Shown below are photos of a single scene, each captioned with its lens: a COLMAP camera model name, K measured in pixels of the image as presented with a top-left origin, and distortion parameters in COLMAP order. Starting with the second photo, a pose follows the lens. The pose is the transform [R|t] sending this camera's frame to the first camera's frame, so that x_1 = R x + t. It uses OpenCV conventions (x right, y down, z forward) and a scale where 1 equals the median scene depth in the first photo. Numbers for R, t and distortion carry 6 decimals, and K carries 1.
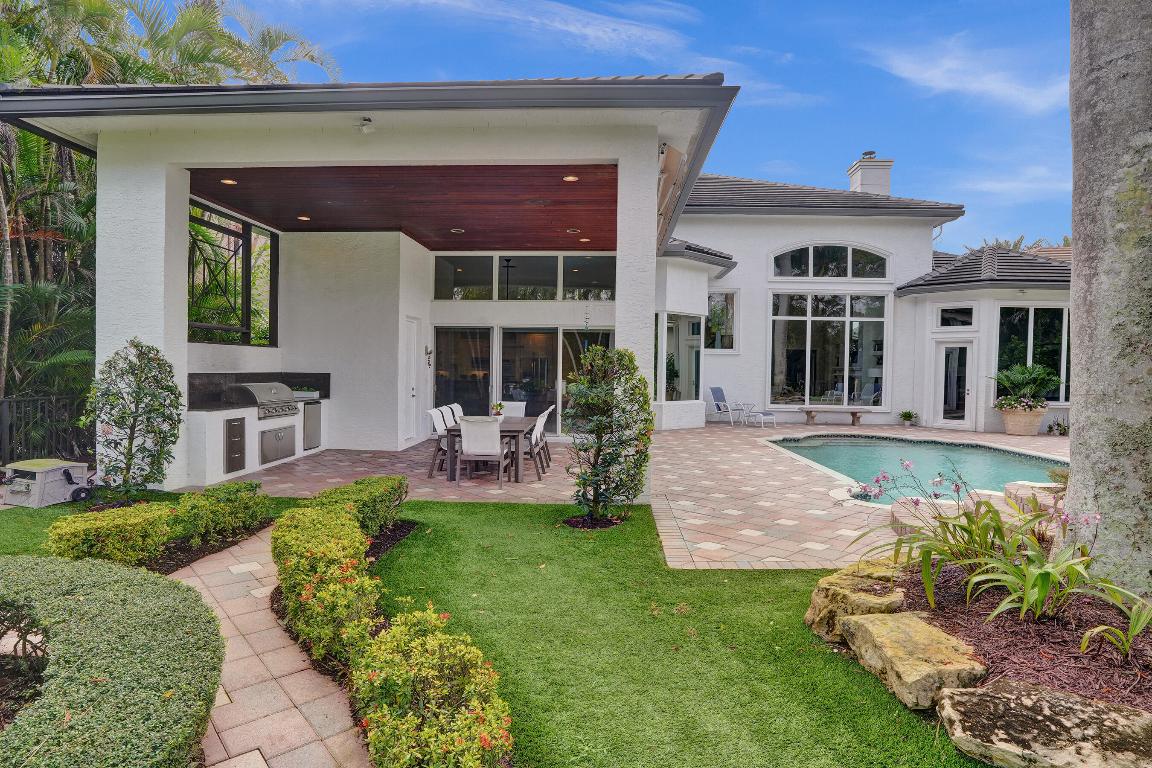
lens RADIAL K [[617.1, 0, 577.4], [0, 617.1, 378.7], [0, 0, 1]] dist [-0.064891, 0.000601]
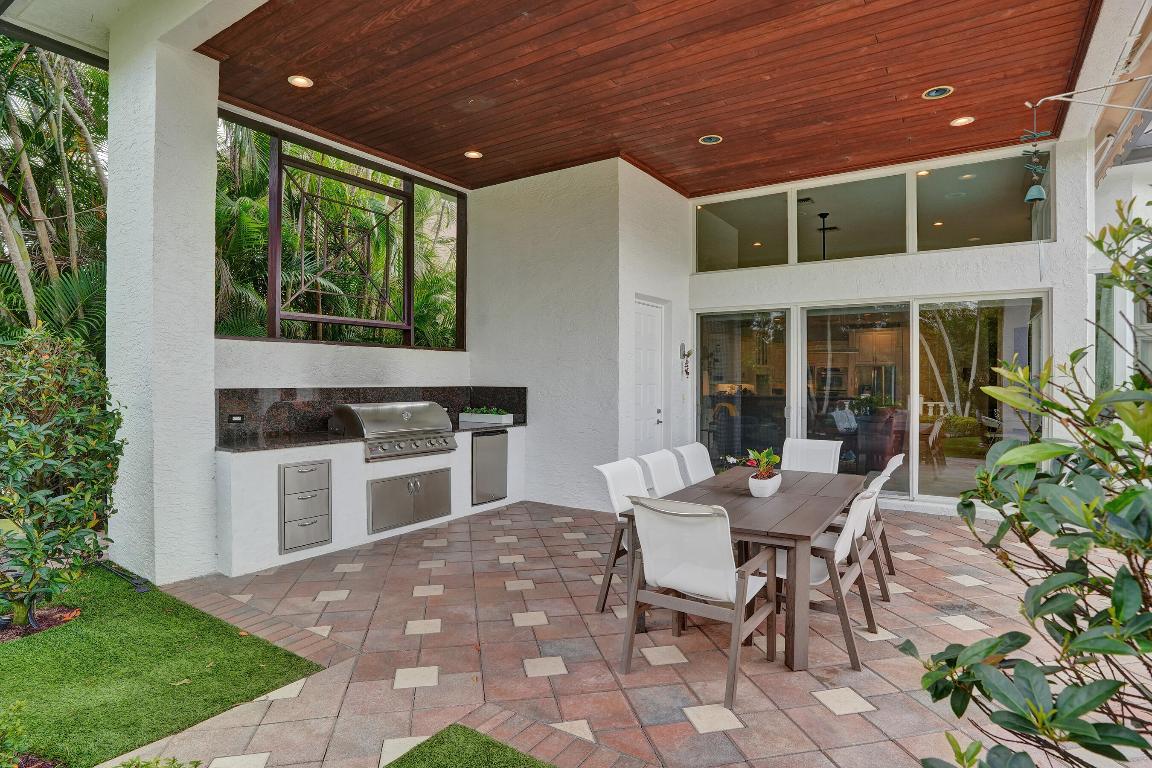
lens RADIAL K [[617.1, 0, 577.4], [0, 617.1, 378.7], [0, 0, 1]] dist [-0.064891, 0.000601]
pose [[0.858988, -0.011744, -0.511861, -0.012268], [0.000124, 0.999742, -0.022731, -0.002864], [0.511996, 0.019462, 0.858767, 0.451704]]
